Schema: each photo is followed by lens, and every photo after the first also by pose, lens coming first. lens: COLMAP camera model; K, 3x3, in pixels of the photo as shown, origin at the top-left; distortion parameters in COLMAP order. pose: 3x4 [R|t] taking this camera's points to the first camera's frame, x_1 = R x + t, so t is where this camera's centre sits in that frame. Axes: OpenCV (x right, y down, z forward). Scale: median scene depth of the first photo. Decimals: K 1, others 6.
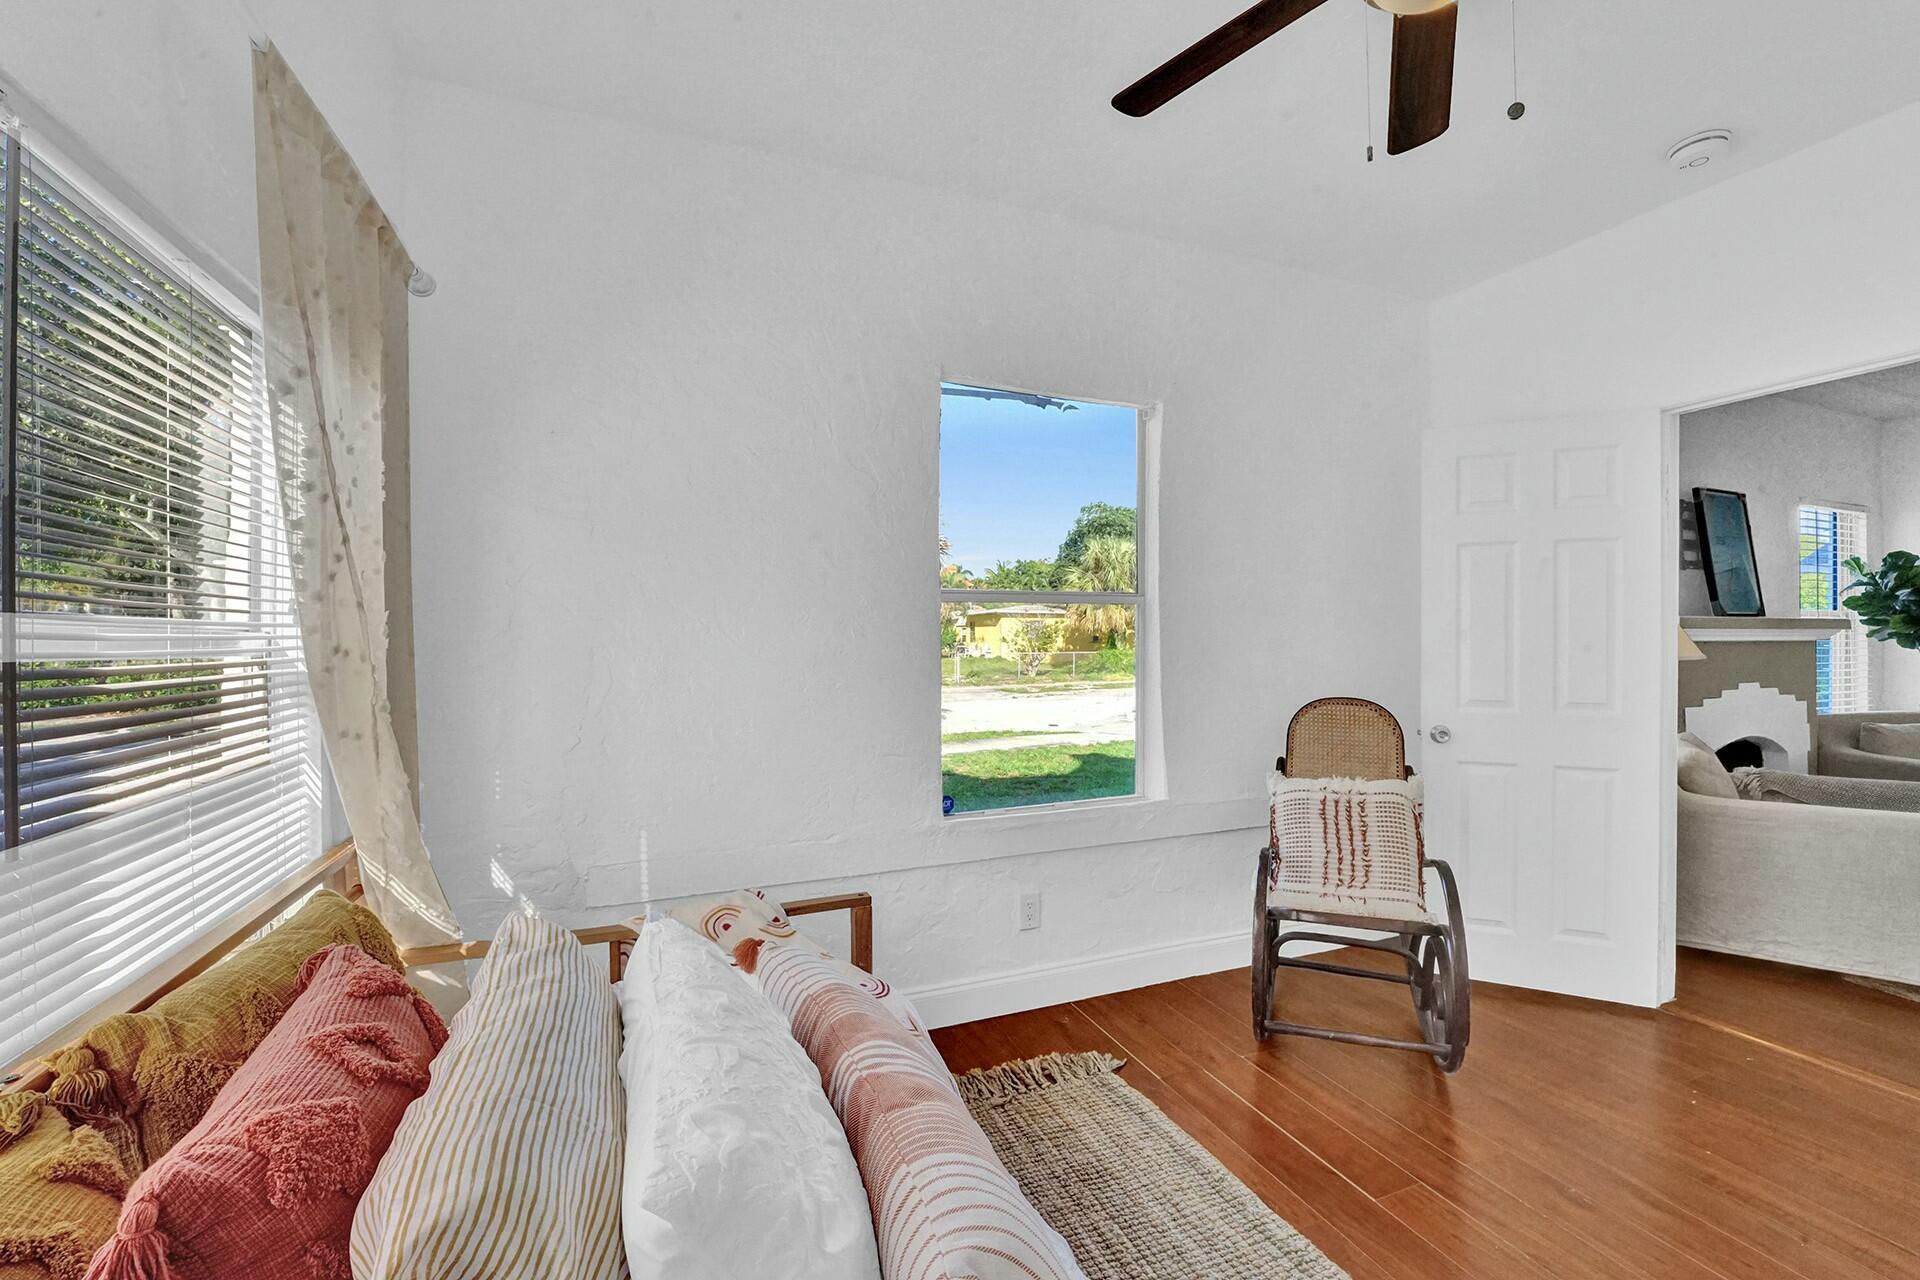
lens RADIAL K [[782.4, 0, 959.2], [0, 782.4, 635.7], [0, 0, 1]] dist [-0.023935, 0.000488]
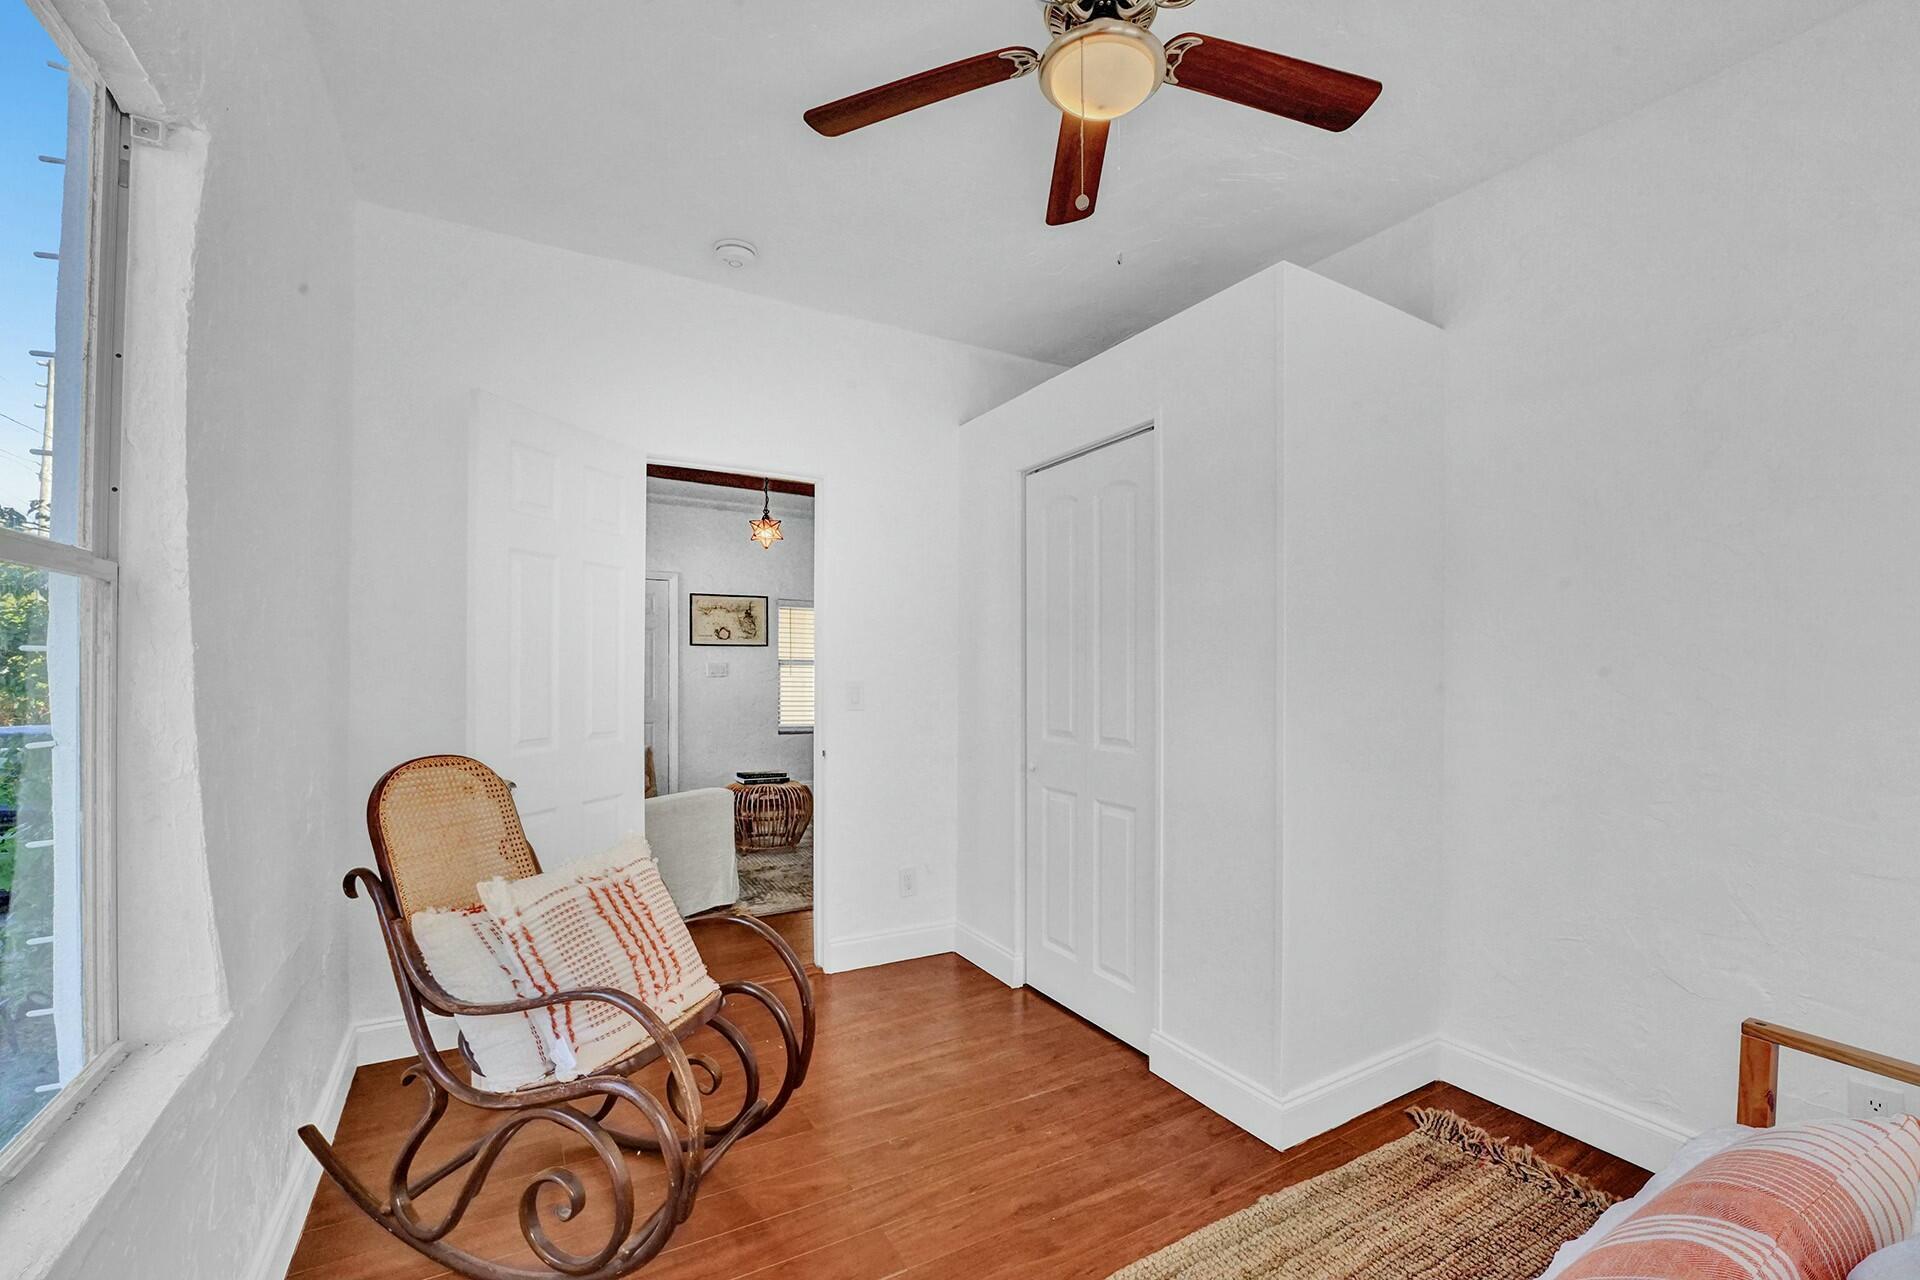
lens RADIAL K [[791.3, 0, 960.0], [0, 791.3, 669.3], [0, 0, 1]] dist [0.000508, 0.000145]
pose [[-0.156609, 0.005919, 0.987643, -0.313813], [-0.003564, 0.999972, -0.006558, 0.009144], [-0.987654, -0.004547, -0.156583, 0.807852]]
